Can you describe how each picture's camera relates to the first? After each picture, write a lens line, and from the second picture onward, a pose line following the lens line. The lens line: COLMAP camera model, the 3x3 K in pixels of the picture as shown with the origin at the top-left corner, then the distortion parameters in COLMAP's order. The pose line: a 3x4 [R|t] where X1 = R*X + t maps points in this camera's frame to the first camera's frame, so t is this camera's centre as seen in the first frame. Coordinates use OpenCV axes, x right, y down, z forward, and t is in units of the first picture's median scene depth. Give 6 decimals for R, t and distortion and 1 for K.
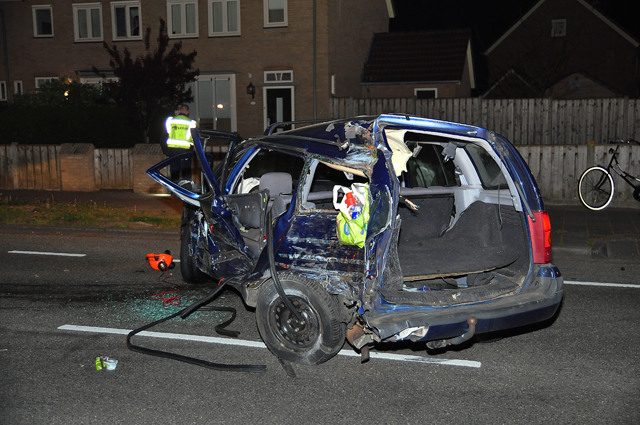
lens RADIAL K [[744.5, 0, 320.8], [0, 744.5, 210.9], [0, 0, 1]] dist [0.012092, 0.202406]
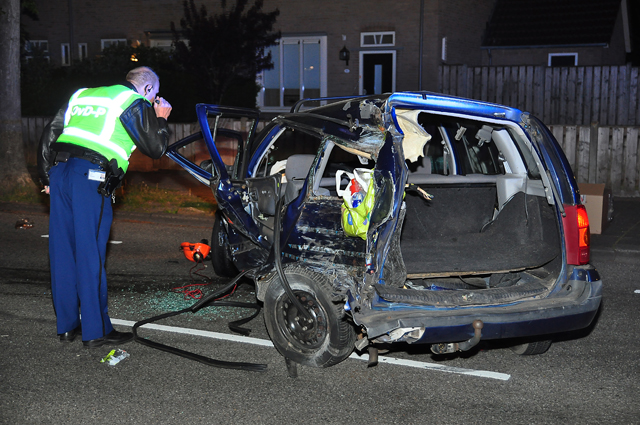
lens RADIAL K [[911.8, 0, 320.3], [0, 911.8, 213.0], [0, 0, 1]] dist [0.044126, 0.417509]
pose [[0.989540, 0.029880, -0.141133, 0.140494], [-0.028105, 0.999499, 0.014556, 0.002304], [0.141497, -0.010437, 0.989884, -0.098498]]
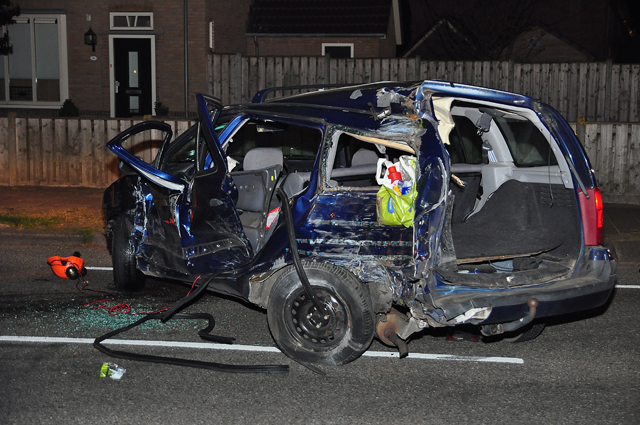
lens RADIAL K [[1115.0, 0, 319.5], [0, 1115.0, 213.9], [0, 0, 1]] dist [0.175330, 0.096501]
pose [[0.987477, -0.001484, 0.157759, -0.238552], [0.002783, 0.999964, -0.008017, 0.039375], [-0.157742, 0.008355, 0.987445, -0.293800]]
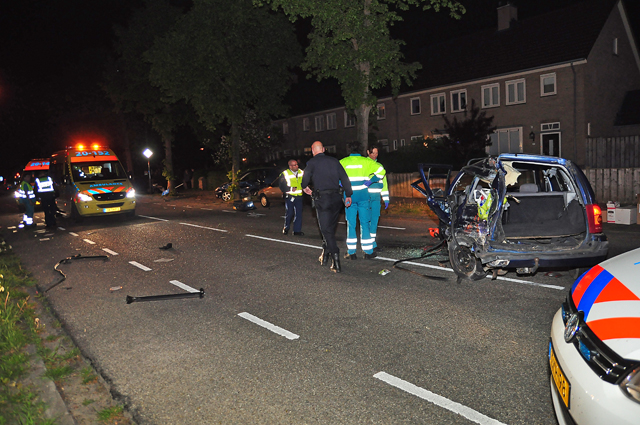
lens RADIAL K [[459.6, 0, 327.8], [0, 459.6, 210.9], [0, 0, 1]] dist [-0.130326, 0.111016]
pose [[0.838084, 0.017932, -0.545246, 0.320934], [-0.019774, 0.999801, 0.002488, 0.024943], [0.545182, 0.008696, 0.838273, -0.227155]]
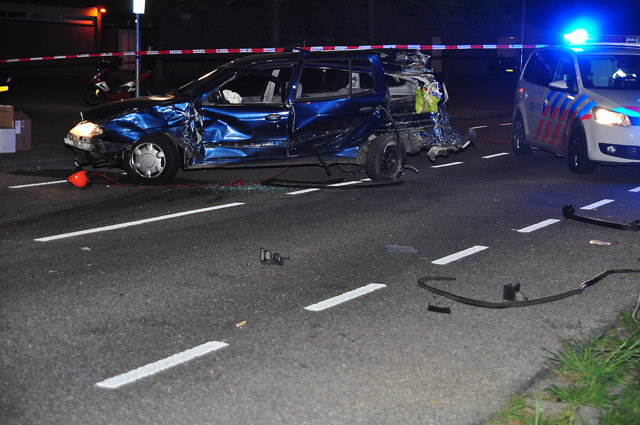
lens RADIAL K [[1346.5, 0, 319.7], [0, 1346.5, 220.8], [0, 0, 1]] dist [0.235372, -0.042565]
pose [[0.142796, -0.117258, 0.982782, -3.430605], [0.090802, 0.990322, 0.104964, -0.071051], [-0.985578, 0.074251, 0.152061, 0.672812]]
